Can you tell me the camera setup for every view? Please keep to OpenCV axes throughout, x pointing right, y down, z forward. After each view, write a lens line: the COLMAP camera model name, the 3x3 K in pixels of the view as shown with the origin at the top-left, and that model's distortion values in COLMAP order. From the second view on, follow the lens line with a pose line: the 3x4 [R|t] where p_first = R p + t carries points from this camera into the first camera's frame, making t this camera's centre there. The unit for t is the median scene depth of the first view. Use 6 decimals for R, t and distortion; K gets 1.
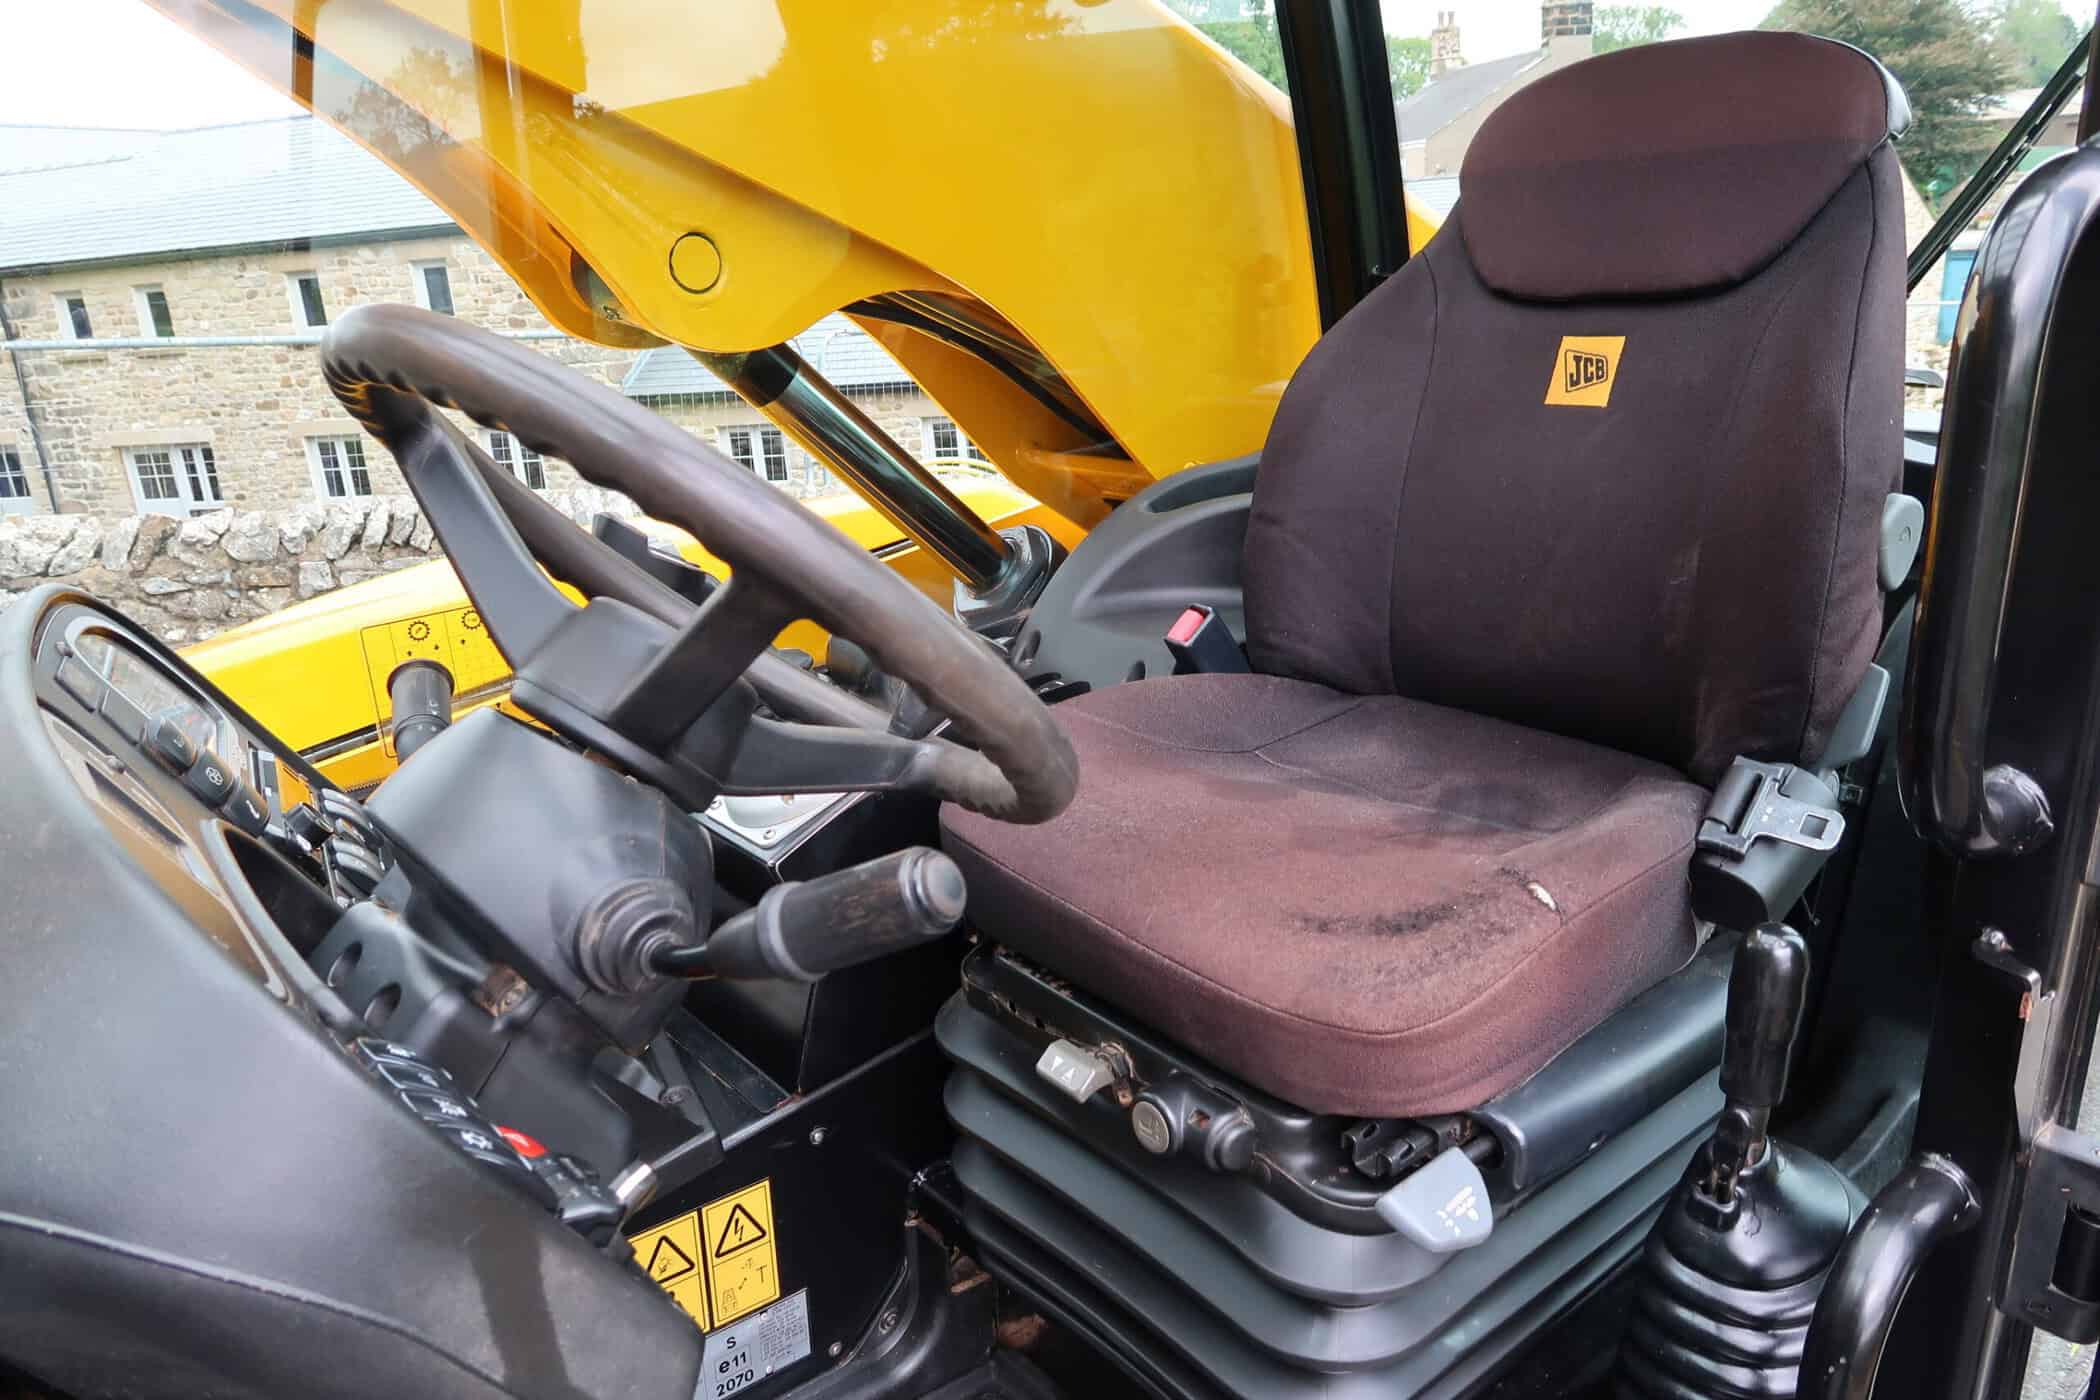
lens RADIAL K [[1438.0, 0, 1039.2], [0, 1438.0, 699.3], [0, 0, 1]] dist [-0.025433, 0.007597]
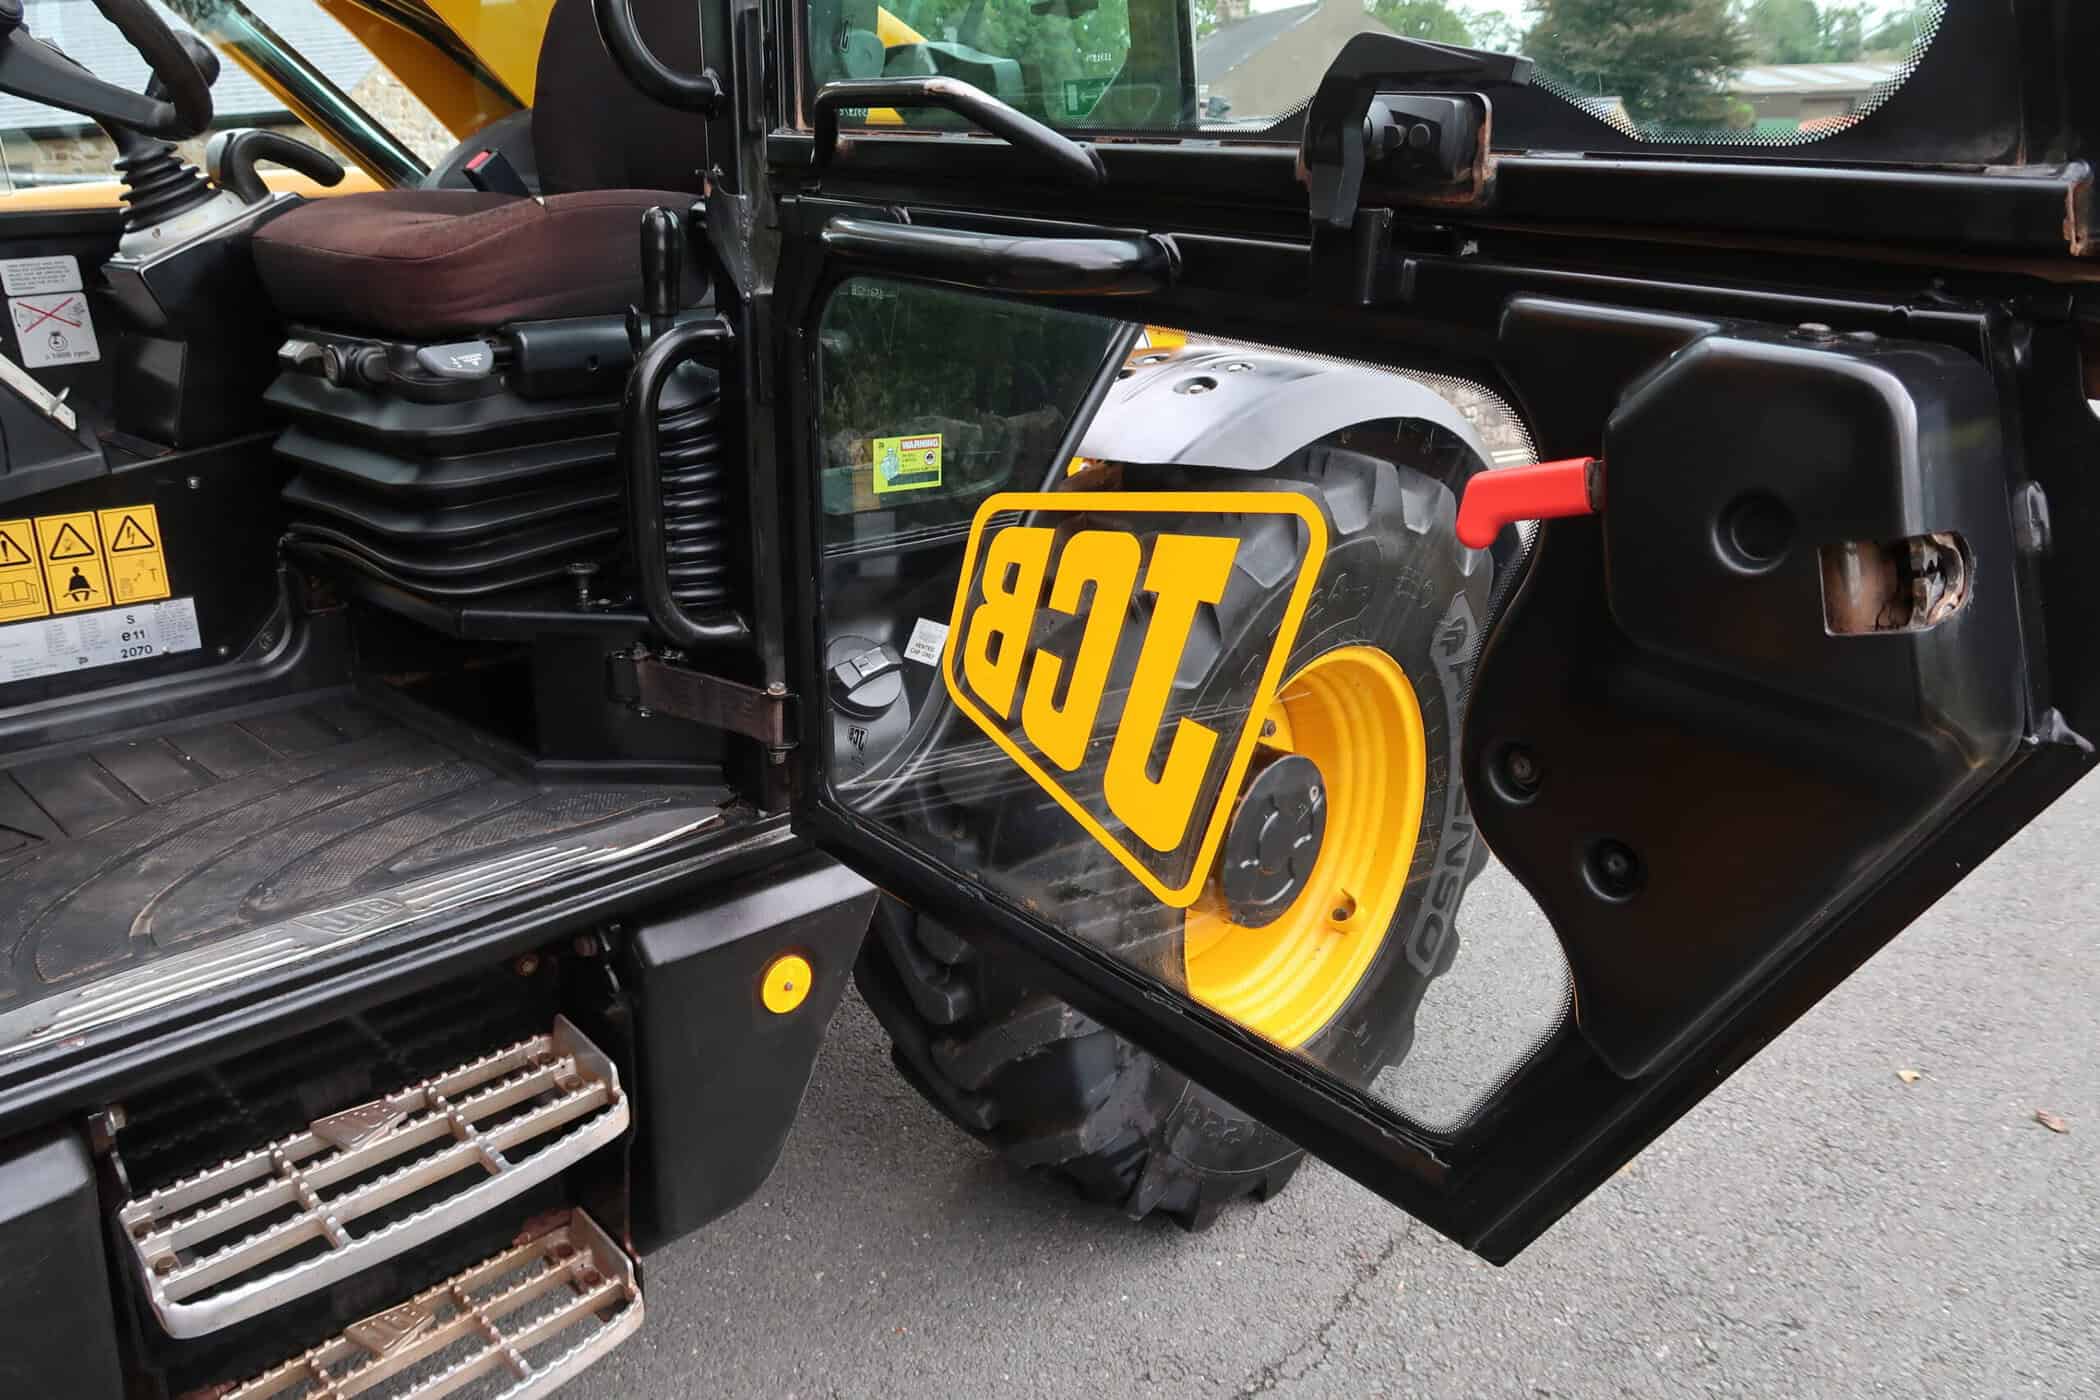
lens RADIAL K [[1438.0, 0, 1035.8], [0, 1438.0, 702.7], [0, 0, 1]] dist [-0.025433, 0.007597]
pose [[0.991594, -0.011893, 0.128837, 0.027297], [0.007255, 0.999311, 0.036408, 0.026043], [-0.129182, -0.035168, 0.990997, -0.030026]]
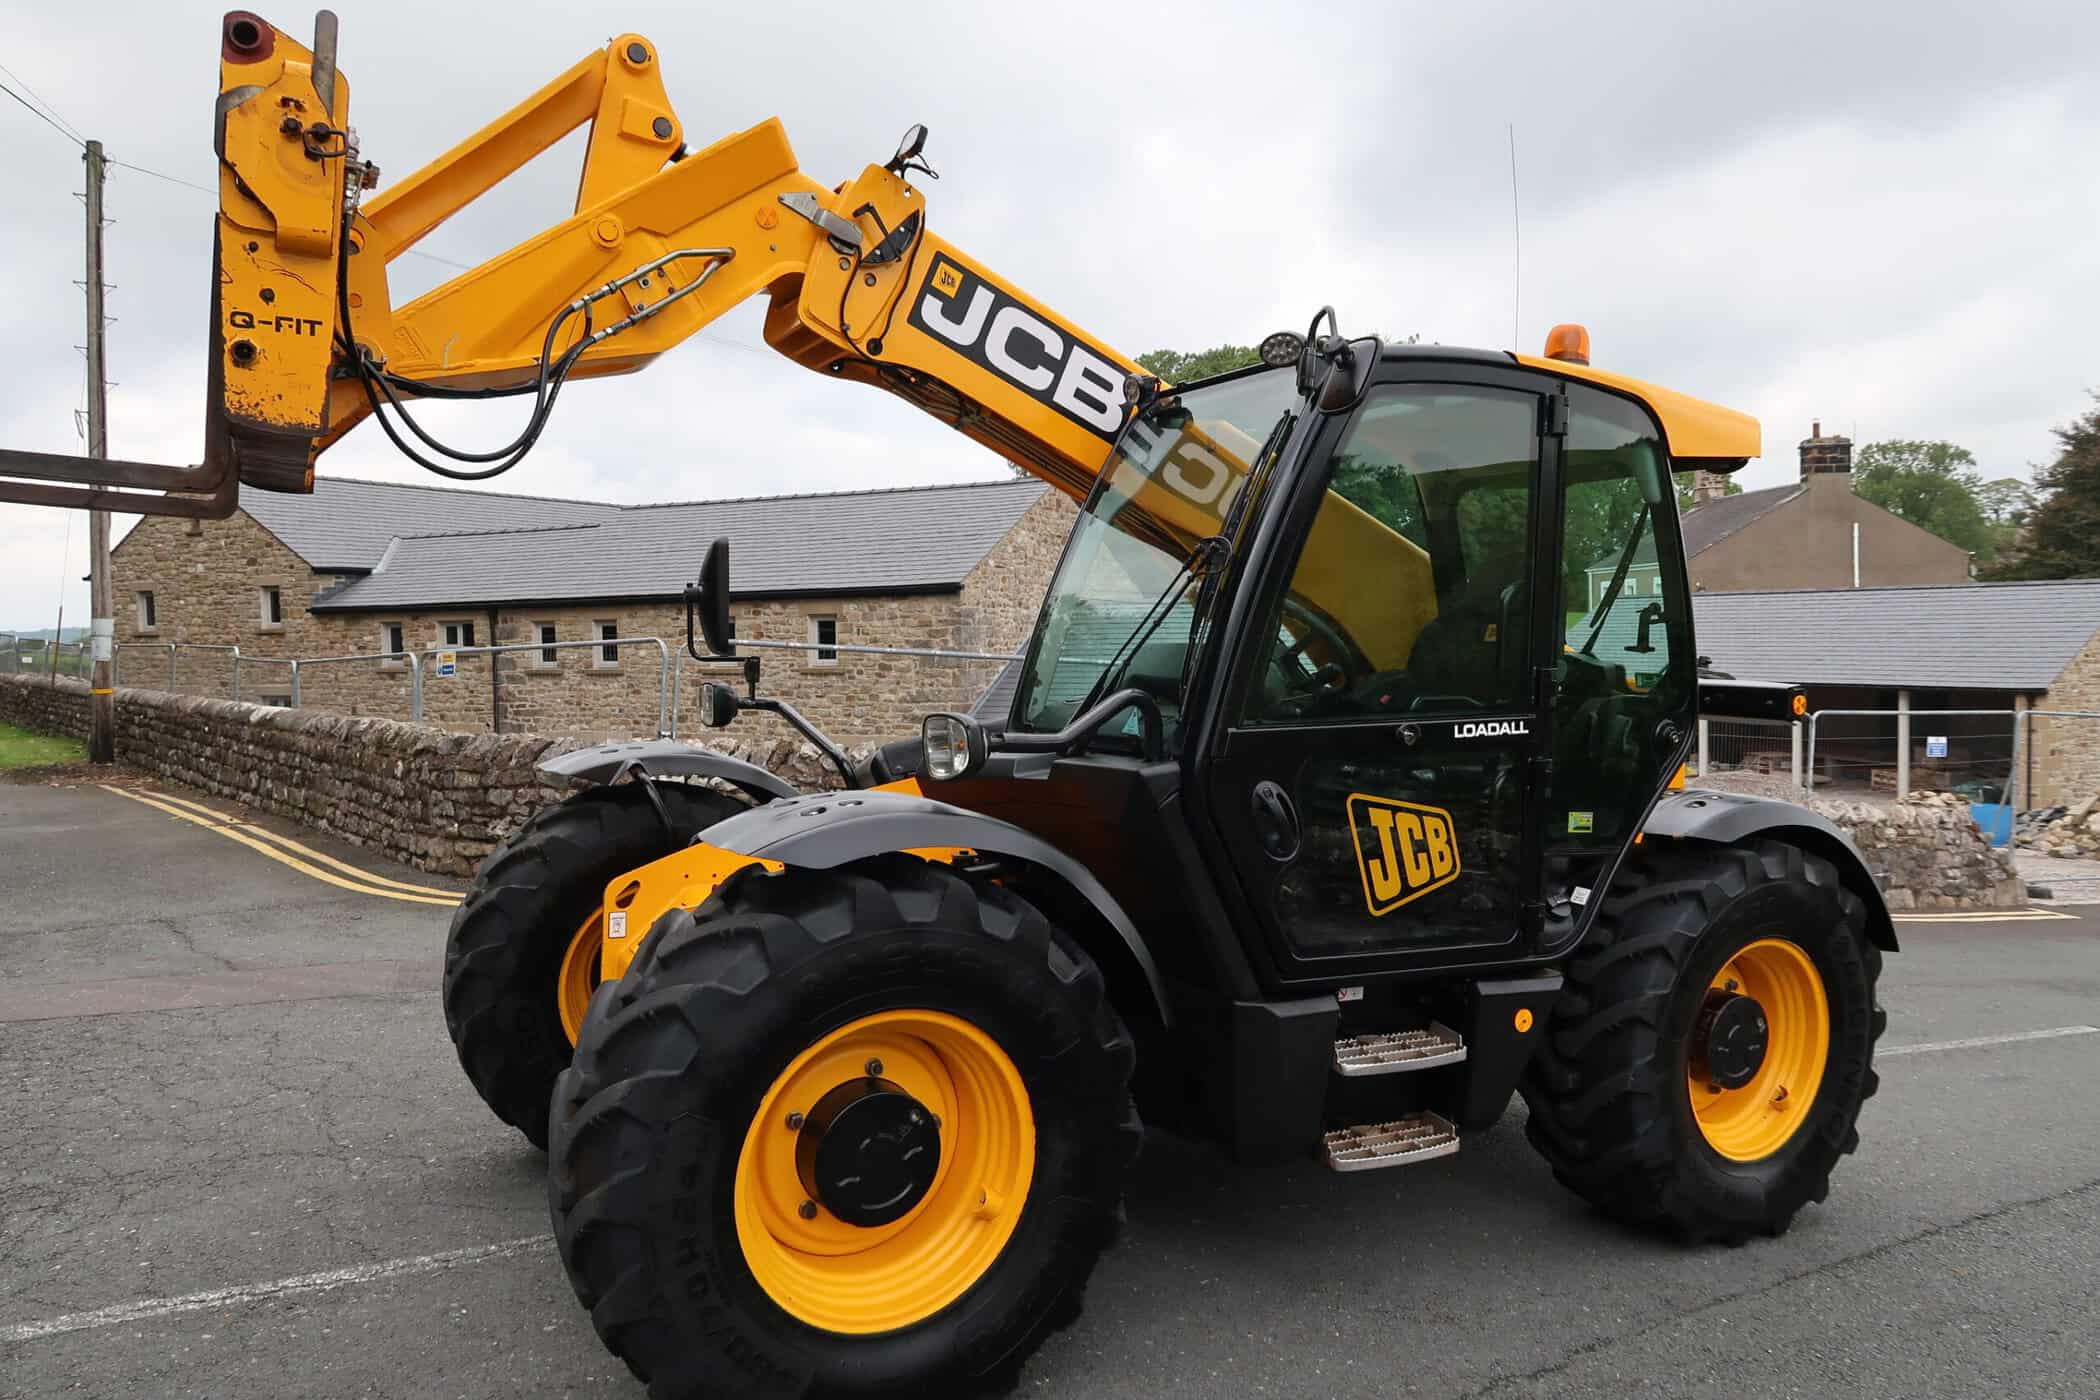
lens RADIAL K [[1438.0, 0, 1039.1], [0, 1438.0, 702.6], [0, 0, 1]] dist [-0.025433, 0.007597]
pose [[0.981344, 0.063333, -0.181532, -0.005468], [-0.107377, 0.963753, -0.244235, 0.054450], [0.159484, 0.259171, 0.952573, -0.150022]]
